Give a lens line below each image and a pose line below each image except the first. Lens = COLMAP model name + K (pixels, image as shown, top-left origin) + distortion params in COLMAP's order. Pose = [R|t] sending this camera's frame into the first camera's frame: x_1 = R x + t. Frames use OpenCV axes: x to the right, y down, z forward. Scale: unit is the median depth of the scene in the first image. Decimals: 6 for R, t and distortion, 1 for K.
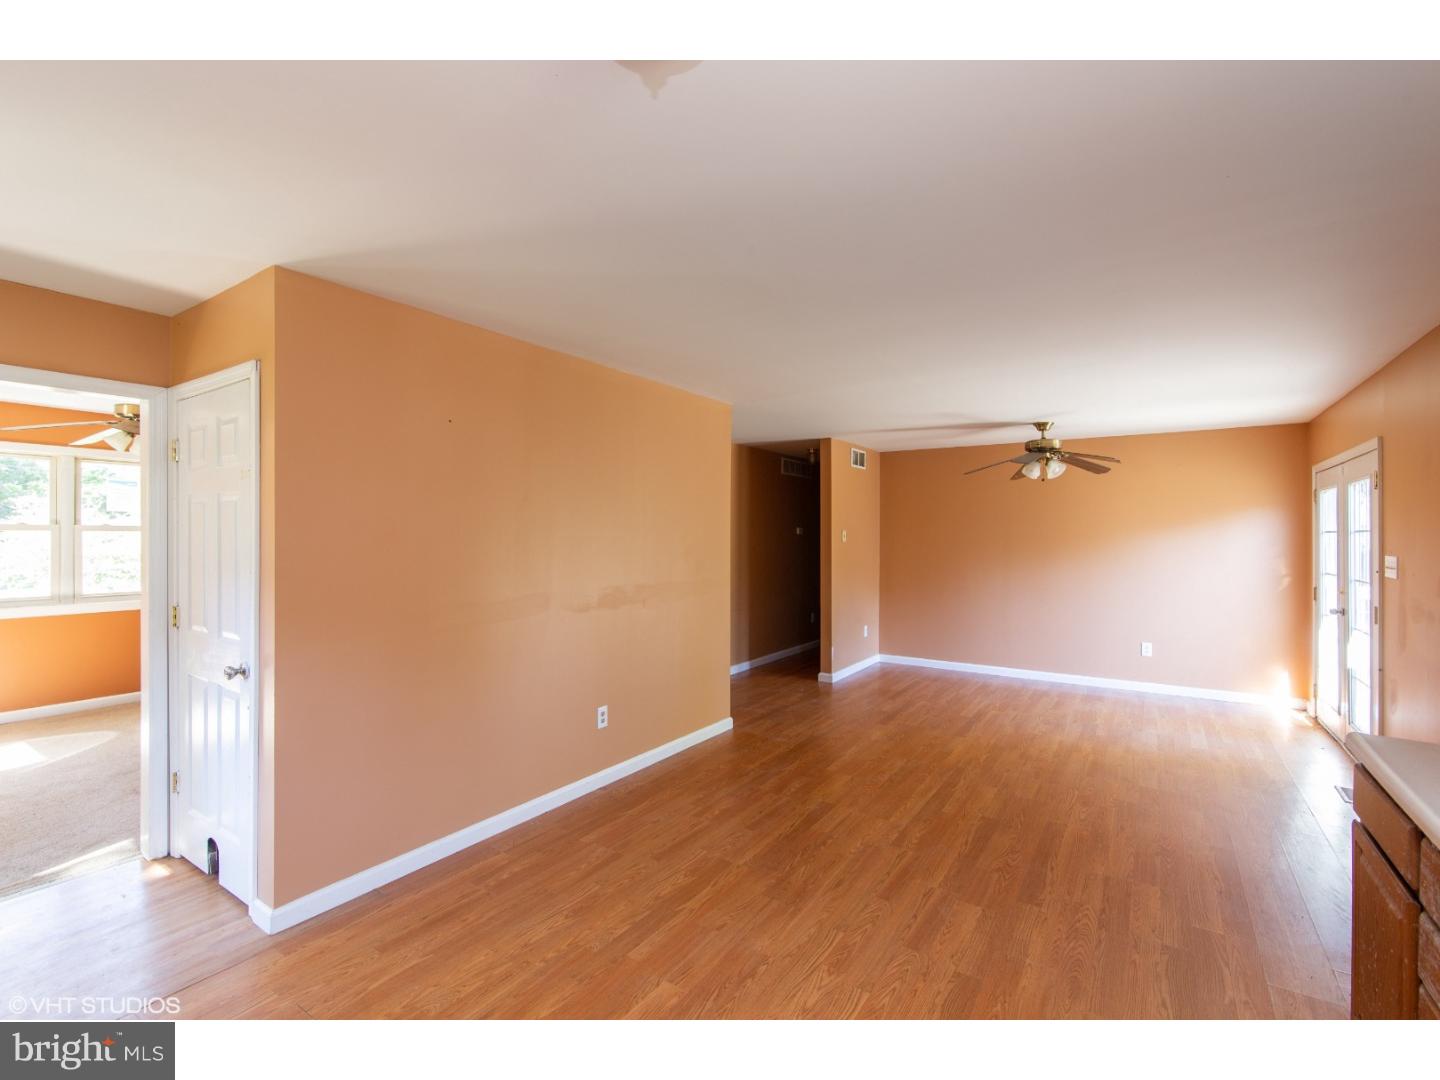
lens RADIAL K [[680.9, 0, 720.0], [0, 680.9, 540.0], [0, 0, 1]] dist [0.020902, -0.000368]
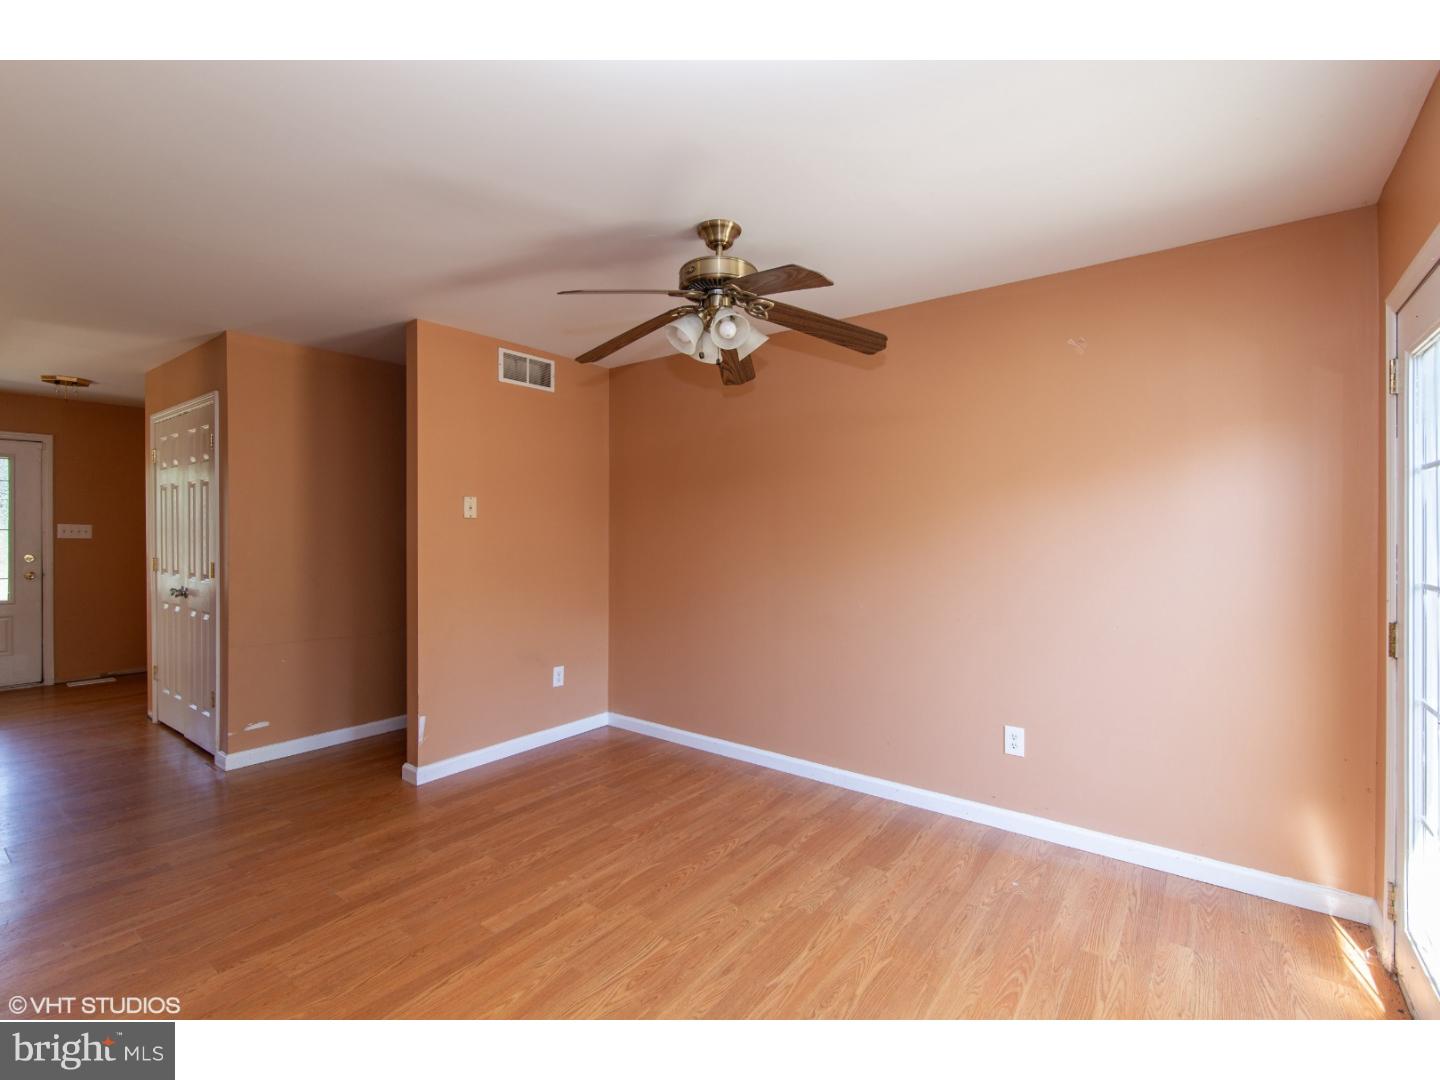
lens RADIAL K [[660.7, 0, 718.6], [0, 660.7, 537.5], [0, 0, 1]] dist [-0.000311, -0.000223]
pose [[0.996777, -0.003153, -0.080156, 0.436065], [0.004042, 0.999932, 0.010922, 0.013654], [0.080116, -0.011211, 0.996722, 0.510652]]
